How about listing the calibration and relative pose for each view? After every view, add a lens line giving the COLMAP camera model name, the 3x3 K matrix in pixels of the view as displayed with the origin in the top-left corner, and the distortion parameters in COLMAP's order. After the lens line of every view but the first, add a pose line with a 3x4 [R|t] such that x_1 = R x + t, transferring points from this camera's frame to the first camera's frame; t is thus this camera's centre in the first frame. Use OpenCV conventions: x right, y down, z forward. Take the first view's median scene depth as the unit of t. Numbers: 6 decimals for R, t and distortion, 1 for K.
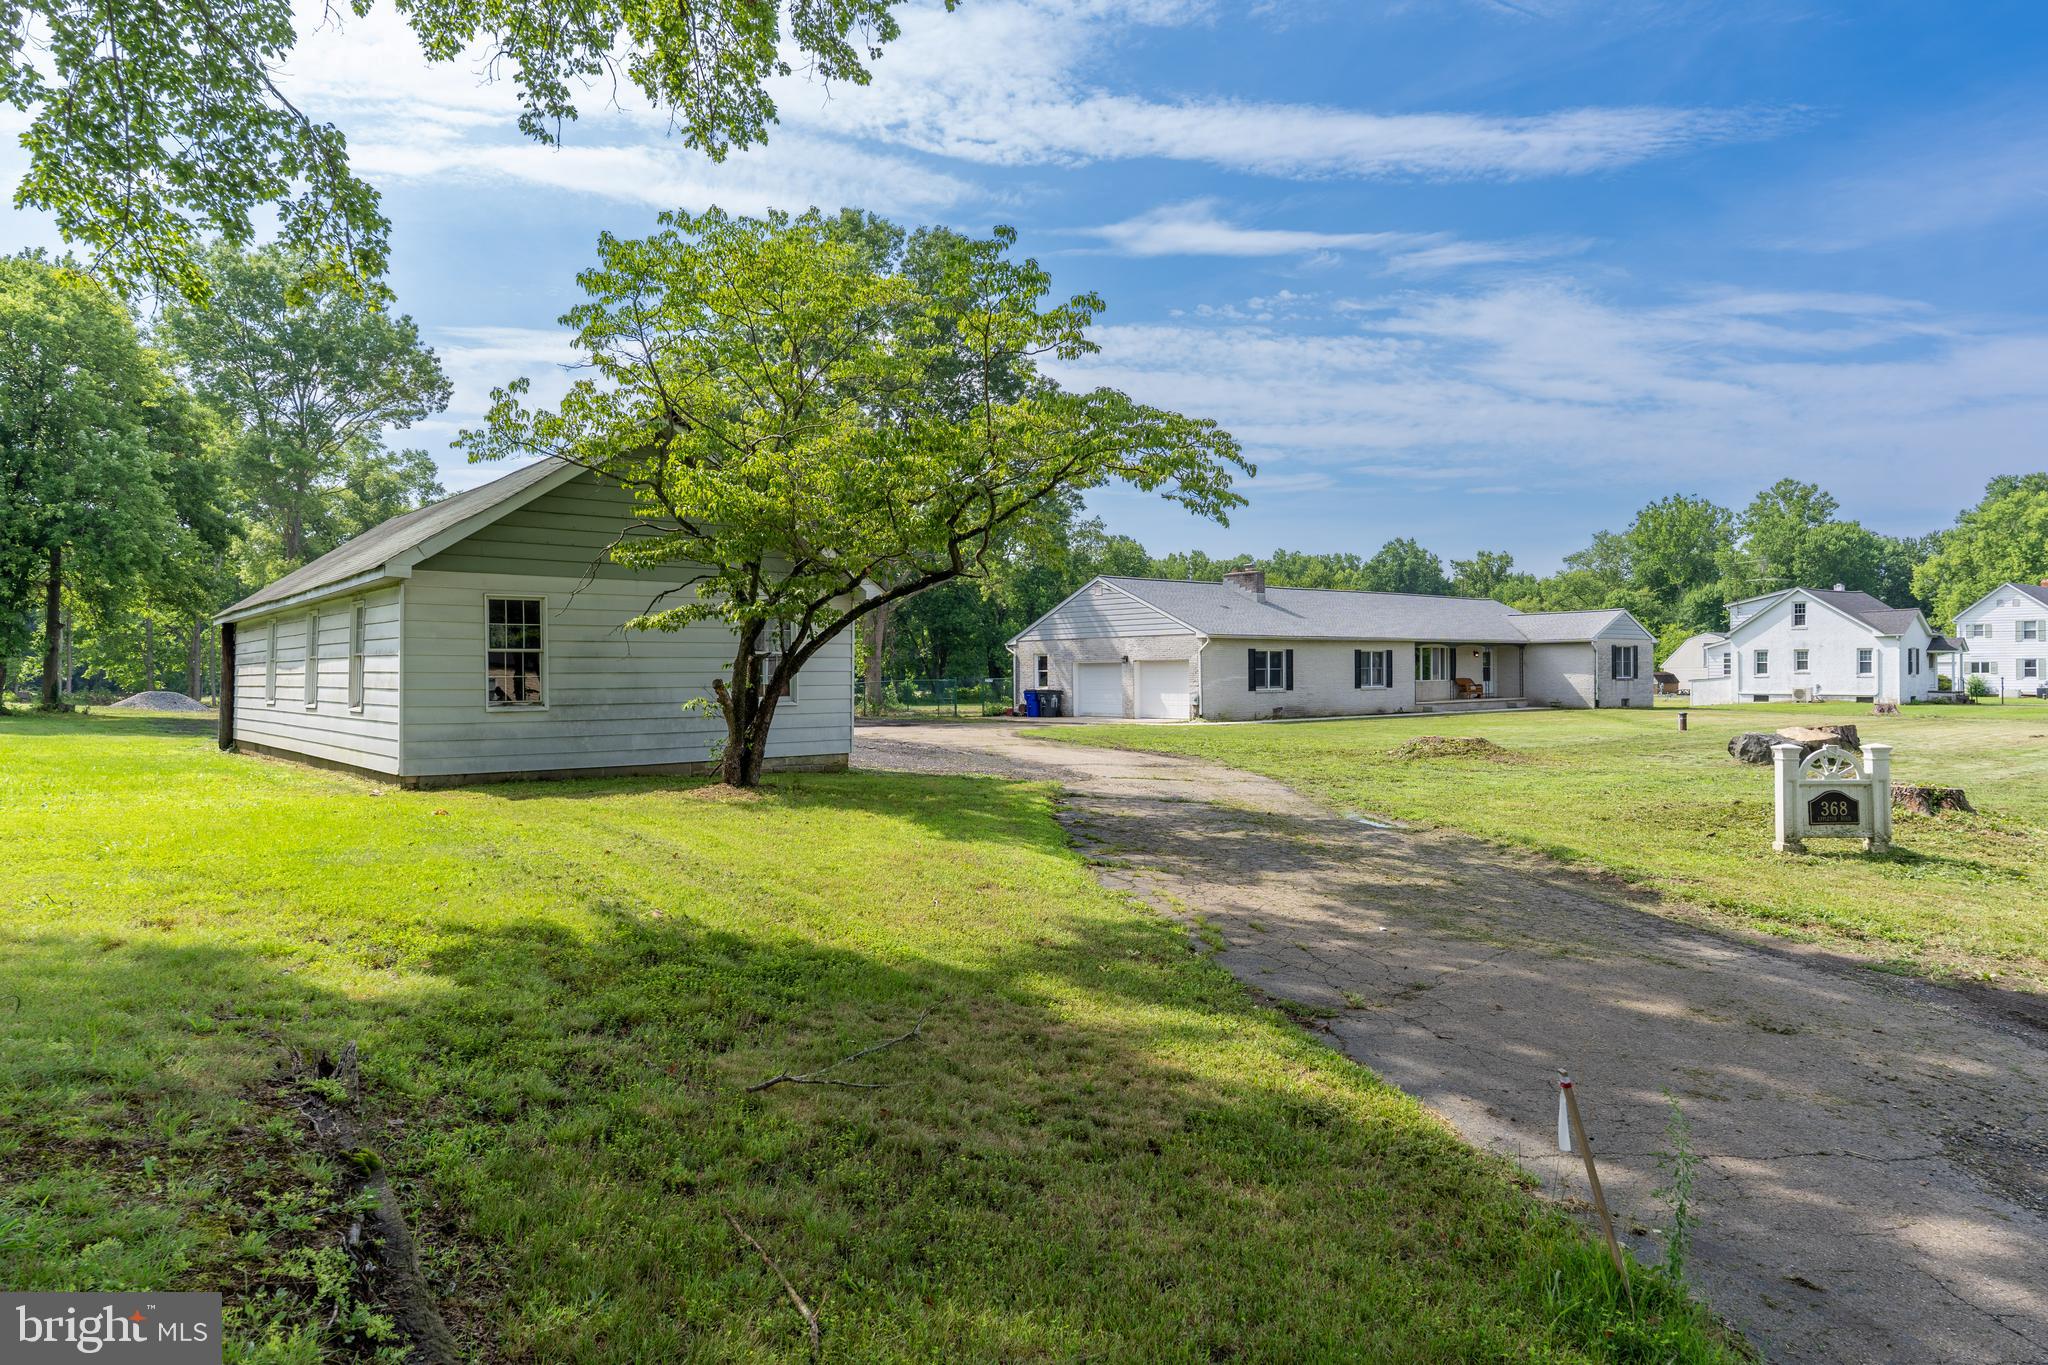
lens RADIAL K [[1230.1, 0, 1024.0], [0, 1230.1, 682.5], [0, 0, 1]] dist [0.001208, -0.000655]
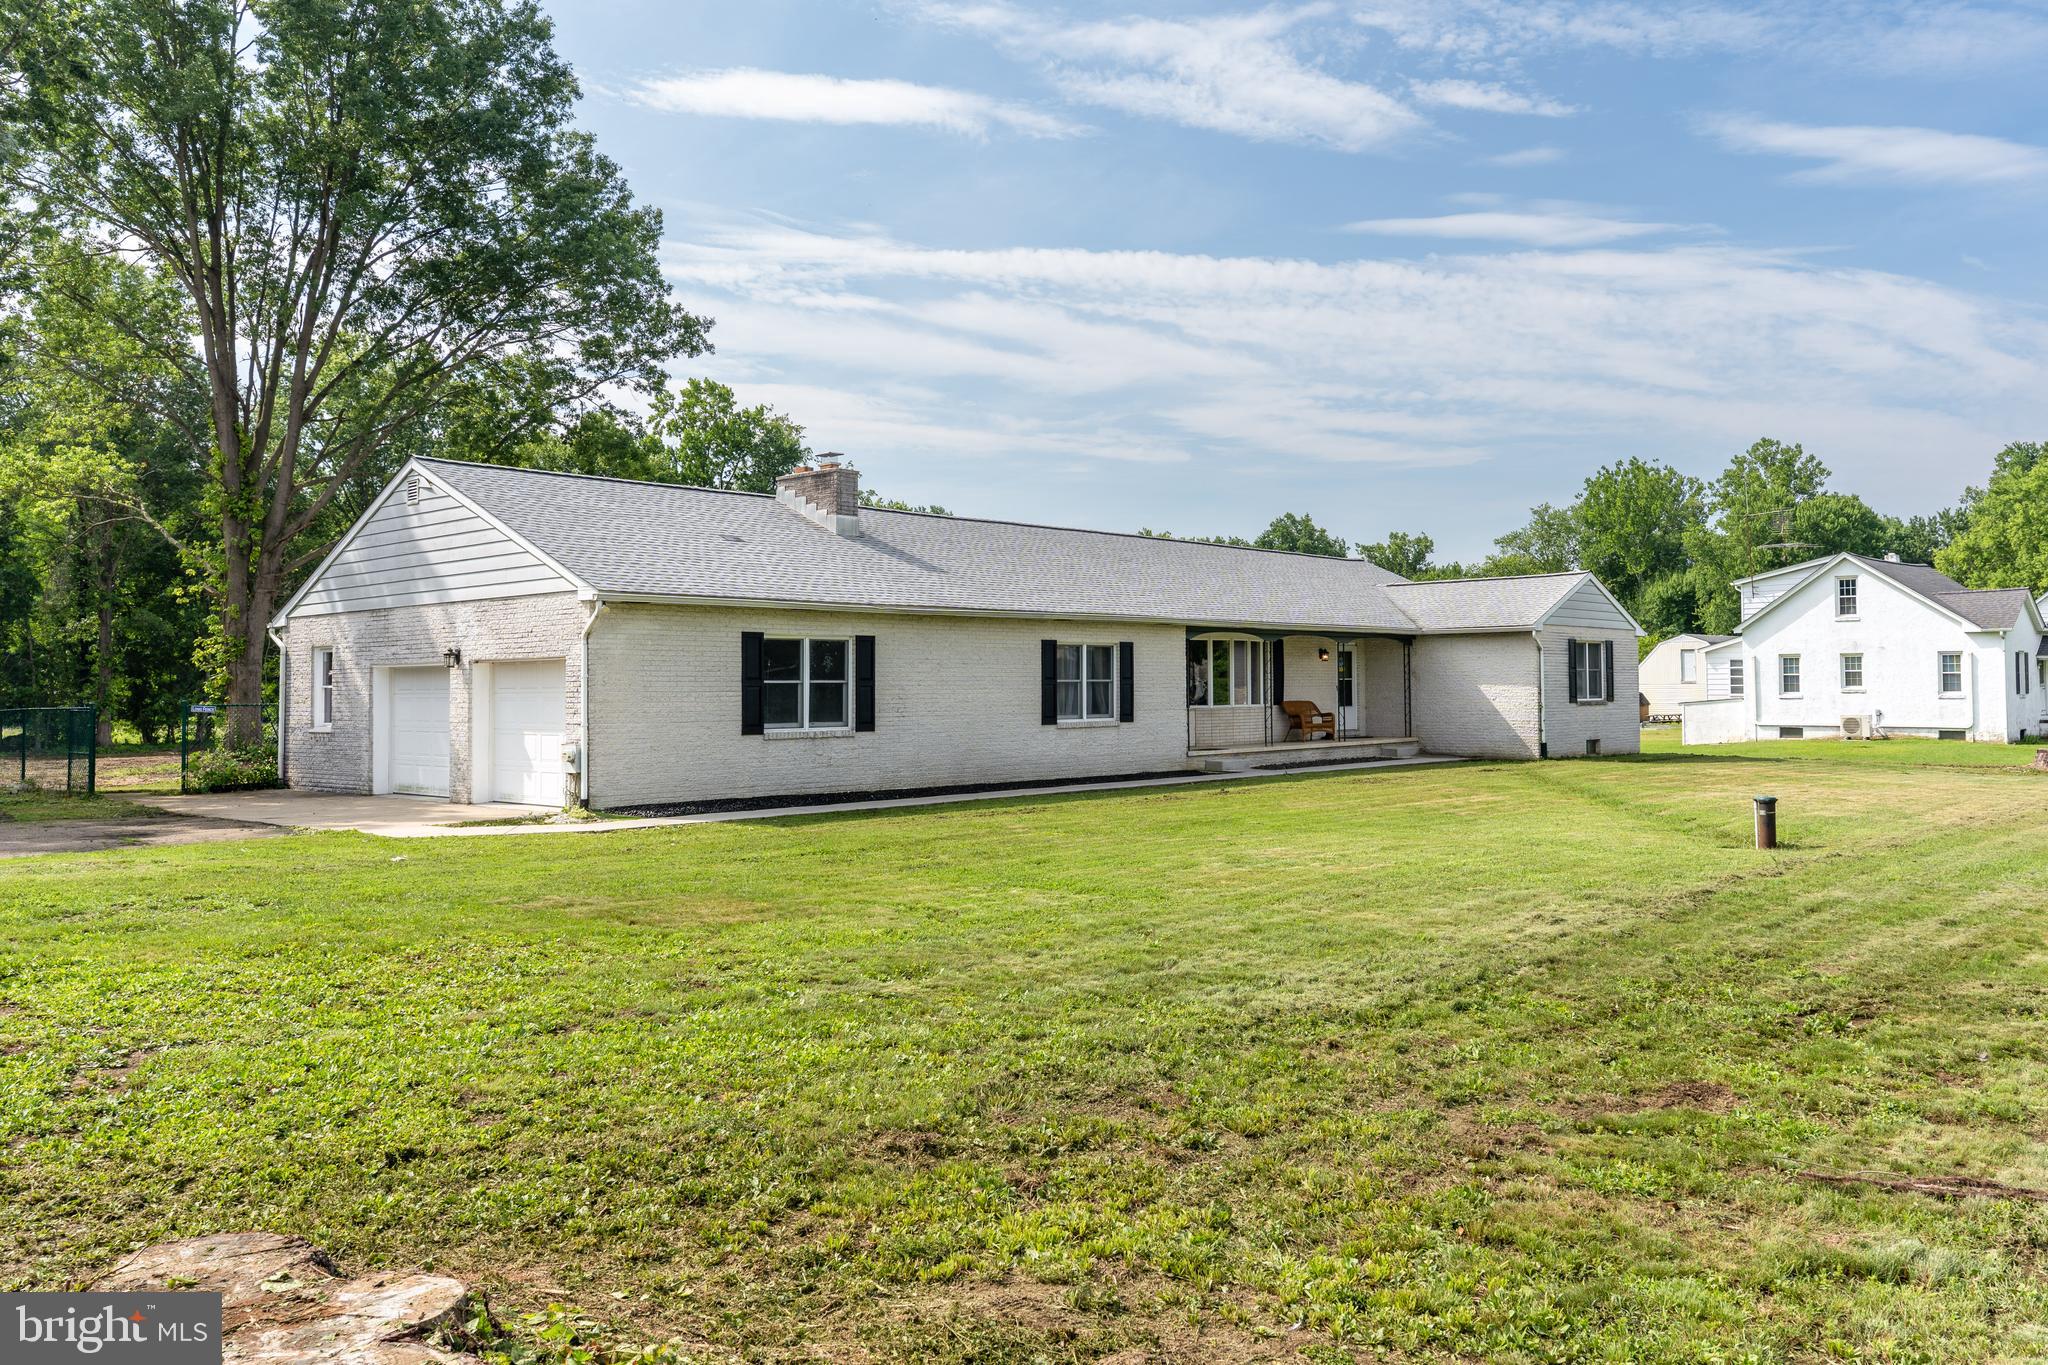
lens RADIAL K [[1528.1, 0, 1108.7], [0, 1528.1, 640.9], [0, 0, 1]] dist [0.006163, 0.005356]
pose [[0.986790, 0.005787, 0.161901, 0.138800], [0.000778, 0.999181, -0.040461, -0.002235], [-0.162003, 0.040053, 0.985977, 0.301836]]
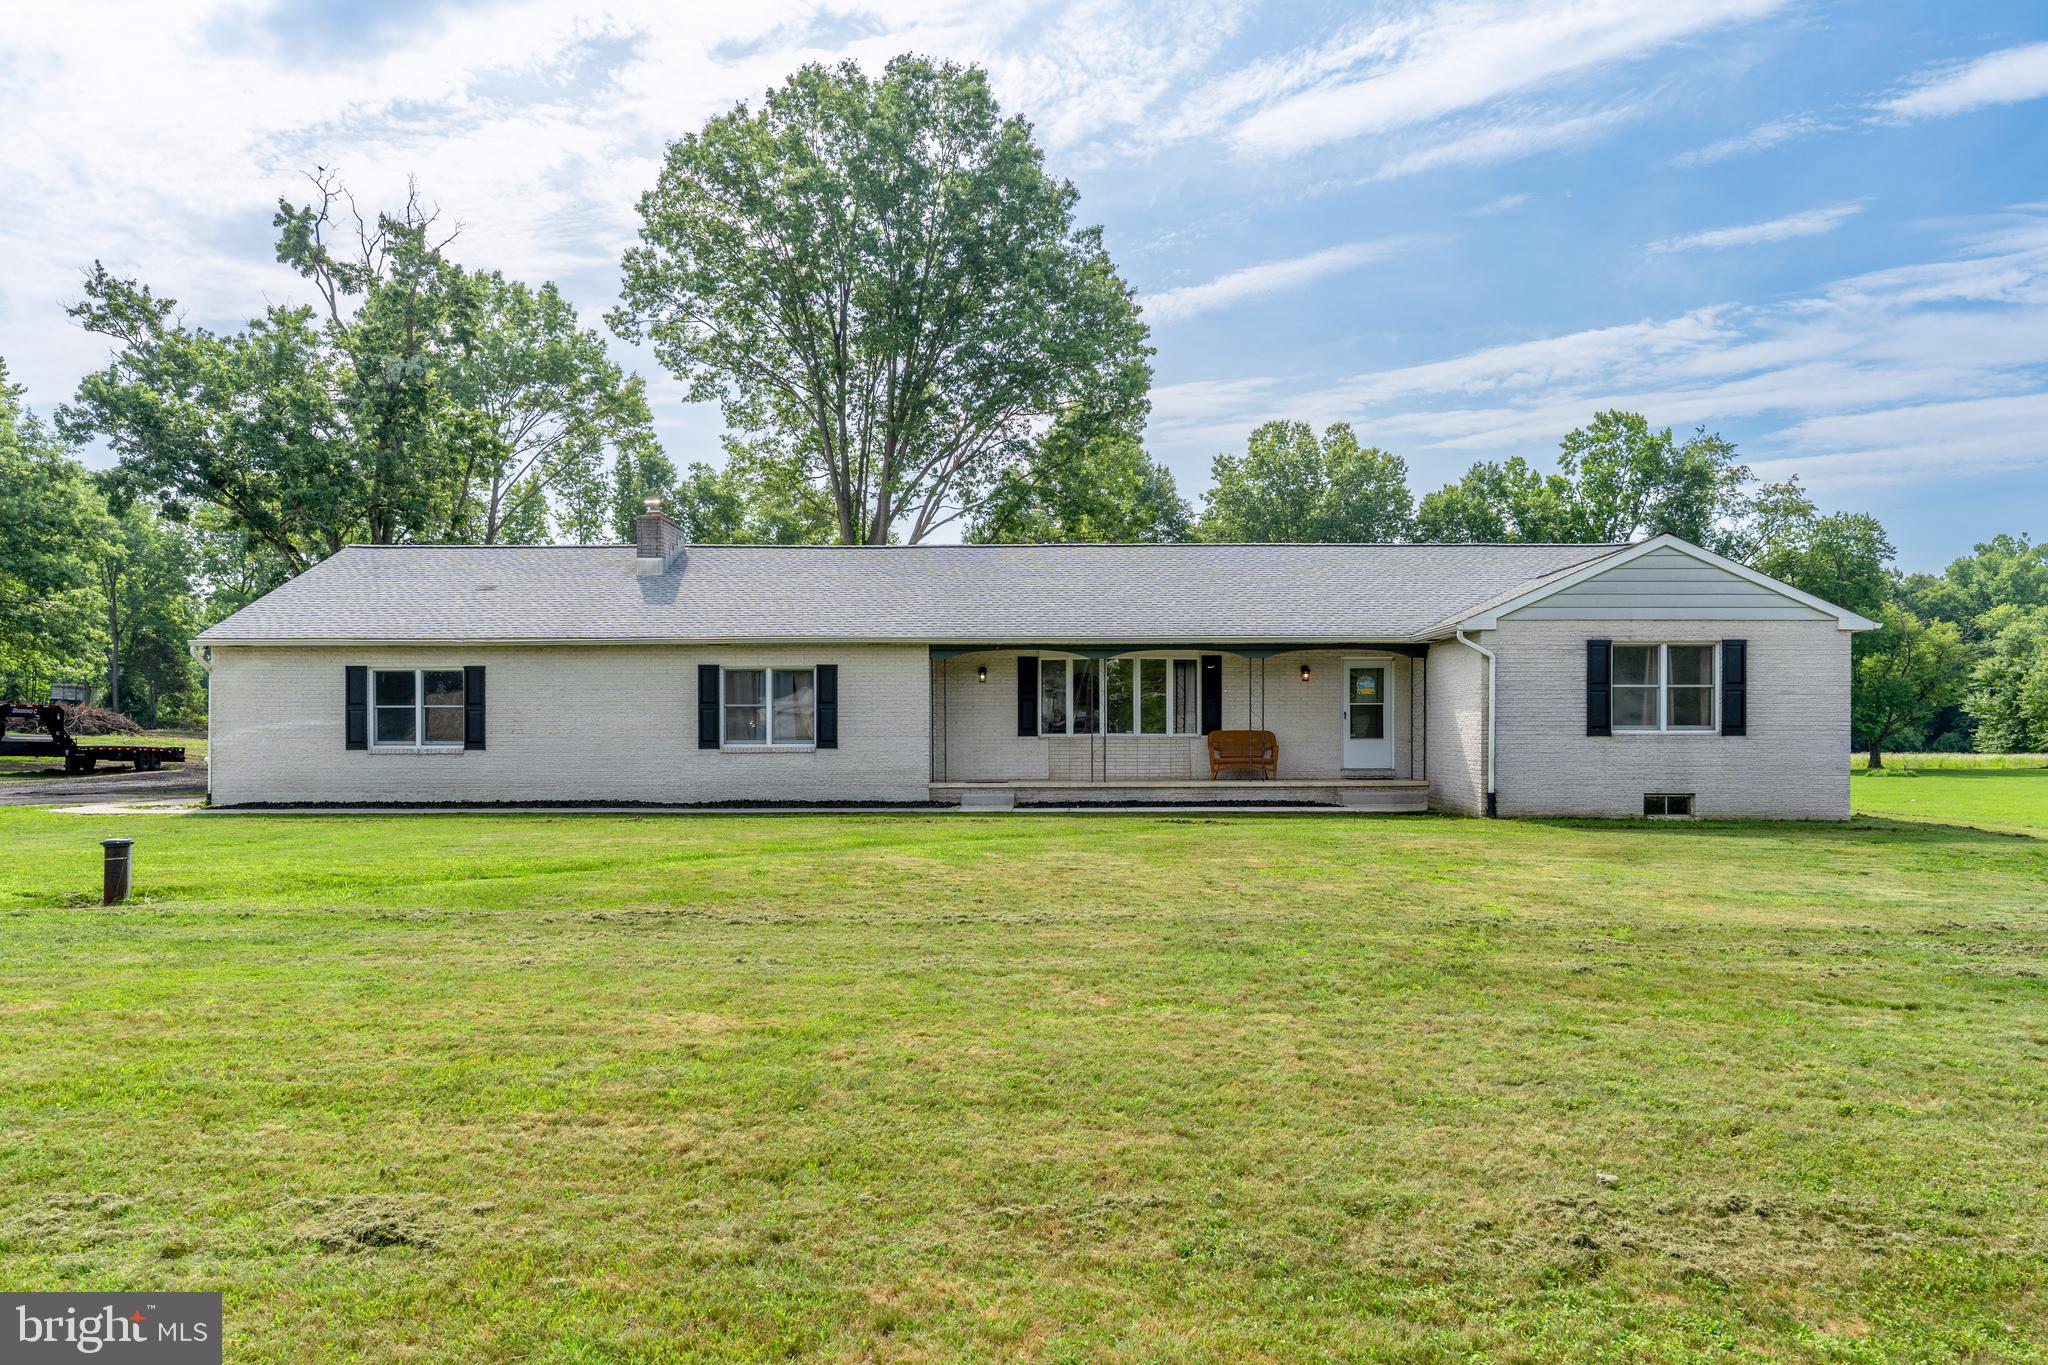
lens RADIAL K [[1391.3, 0, 1109.6], [0, 1391.3, 684.9], [0, 0, 1]] dist [-0.001899, 0.068015]
pose [[0.772779, -0.011281, -0.634575, 0.496075], [-0.010032, 0.999500, -0.029986, -0.003381], [0.634596, 0.029539, 0.772279, 0.476046]]
